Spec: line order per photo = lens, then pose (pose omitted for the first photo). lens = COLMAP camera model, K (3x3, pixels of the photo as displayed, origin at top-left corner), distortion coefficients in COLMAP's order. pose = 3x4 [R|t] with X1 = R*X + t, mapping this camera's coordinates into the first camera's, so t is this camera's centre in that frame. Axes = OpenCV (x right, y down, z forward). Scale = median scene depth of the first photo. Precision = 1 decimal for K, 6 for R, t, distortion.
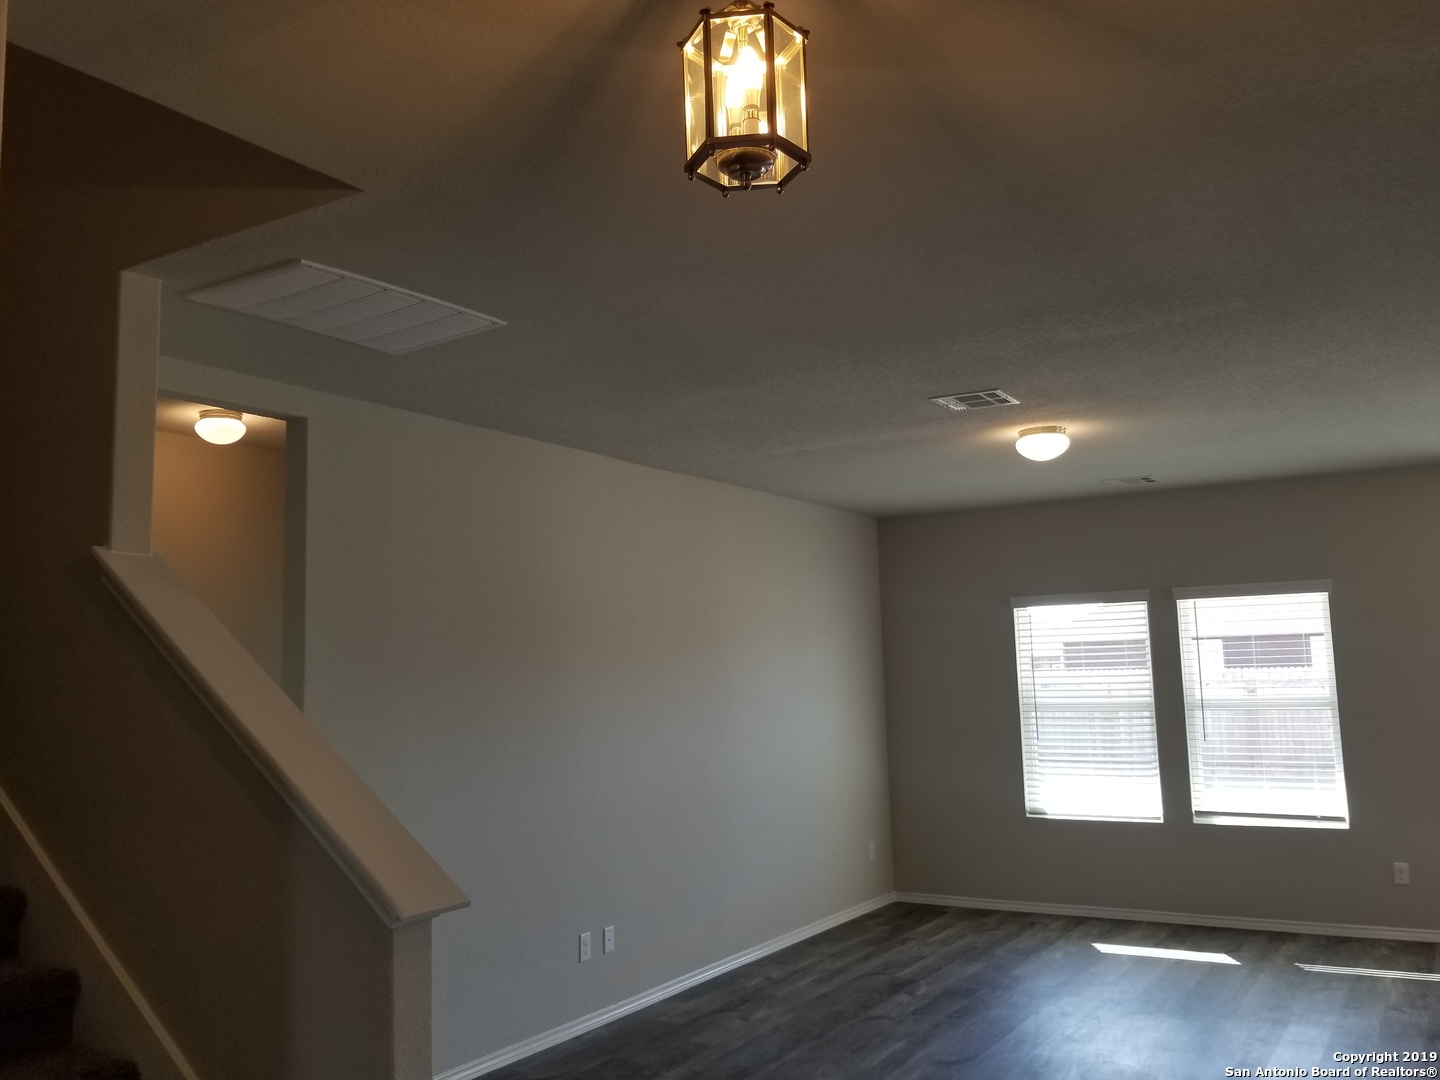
lens RADIAL K [[1216.0, 0, 713.8], [0, 1216.0, 535.1], [0, 0, 1]] dist [0.091345, -0.190565]
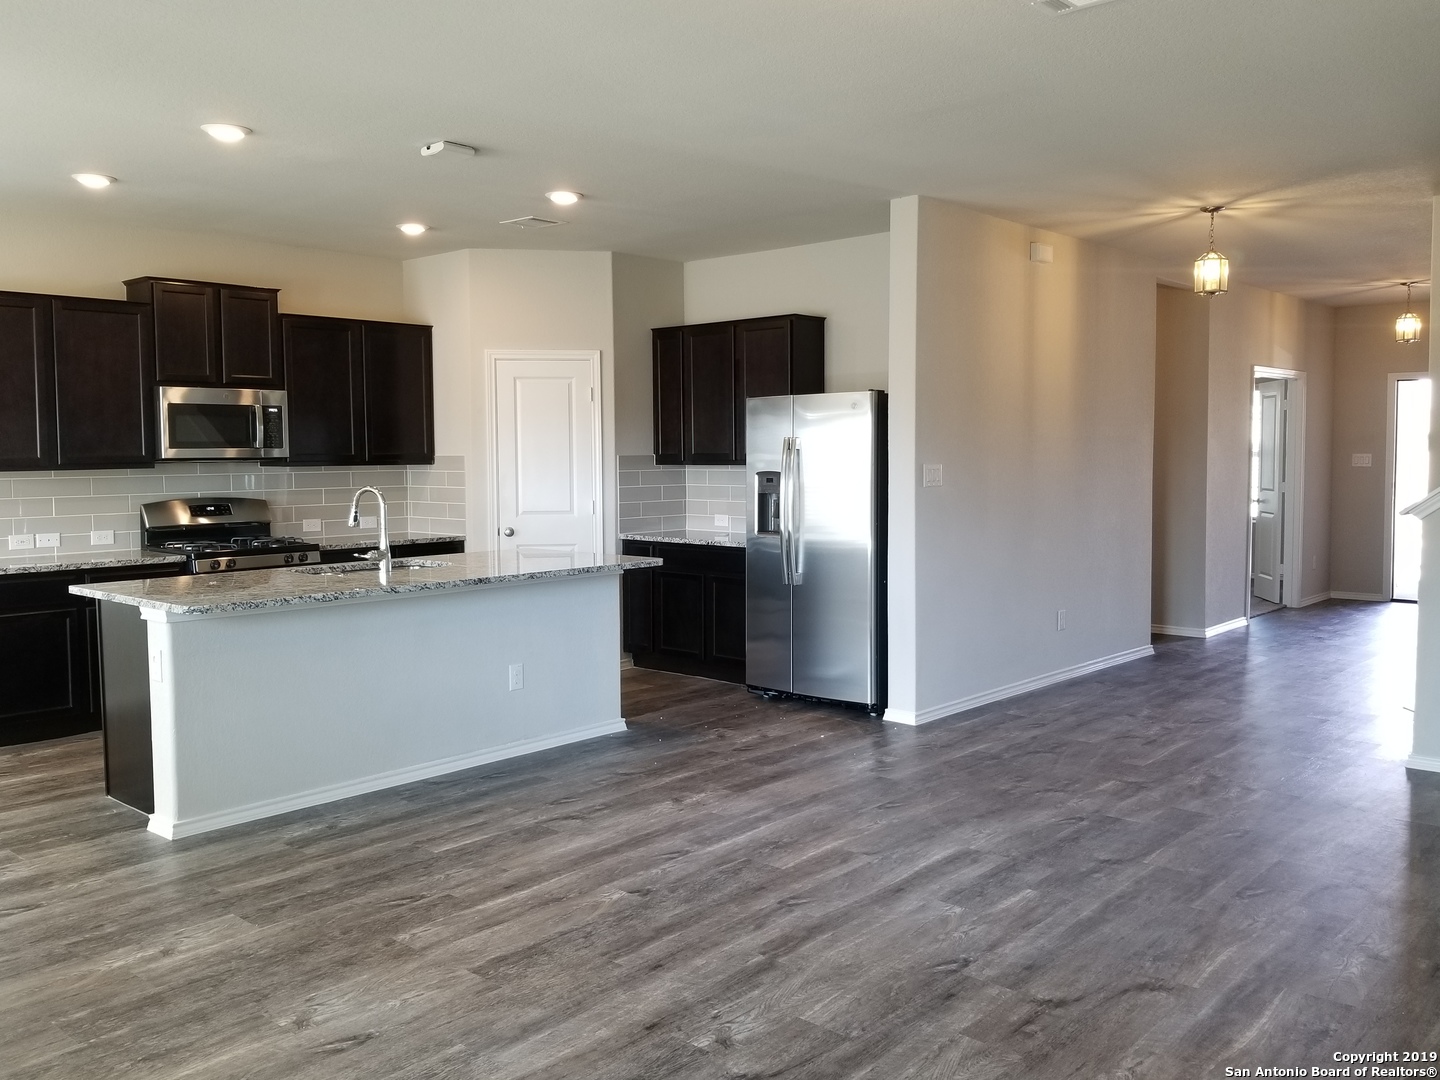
lens RADIAL K [[1216.0, 0, 713.8], [0, 1216.0, 535.1], [0, 0, 1]] dist [0.091345, -0.190565]
pose [[-0.983187, 0.023530, 0.181077, 0.213542], [0.014940, 0.998704, -0.048659, 0.155307], [-0.181987, -0.045136, -0.982264, 1.212197]]
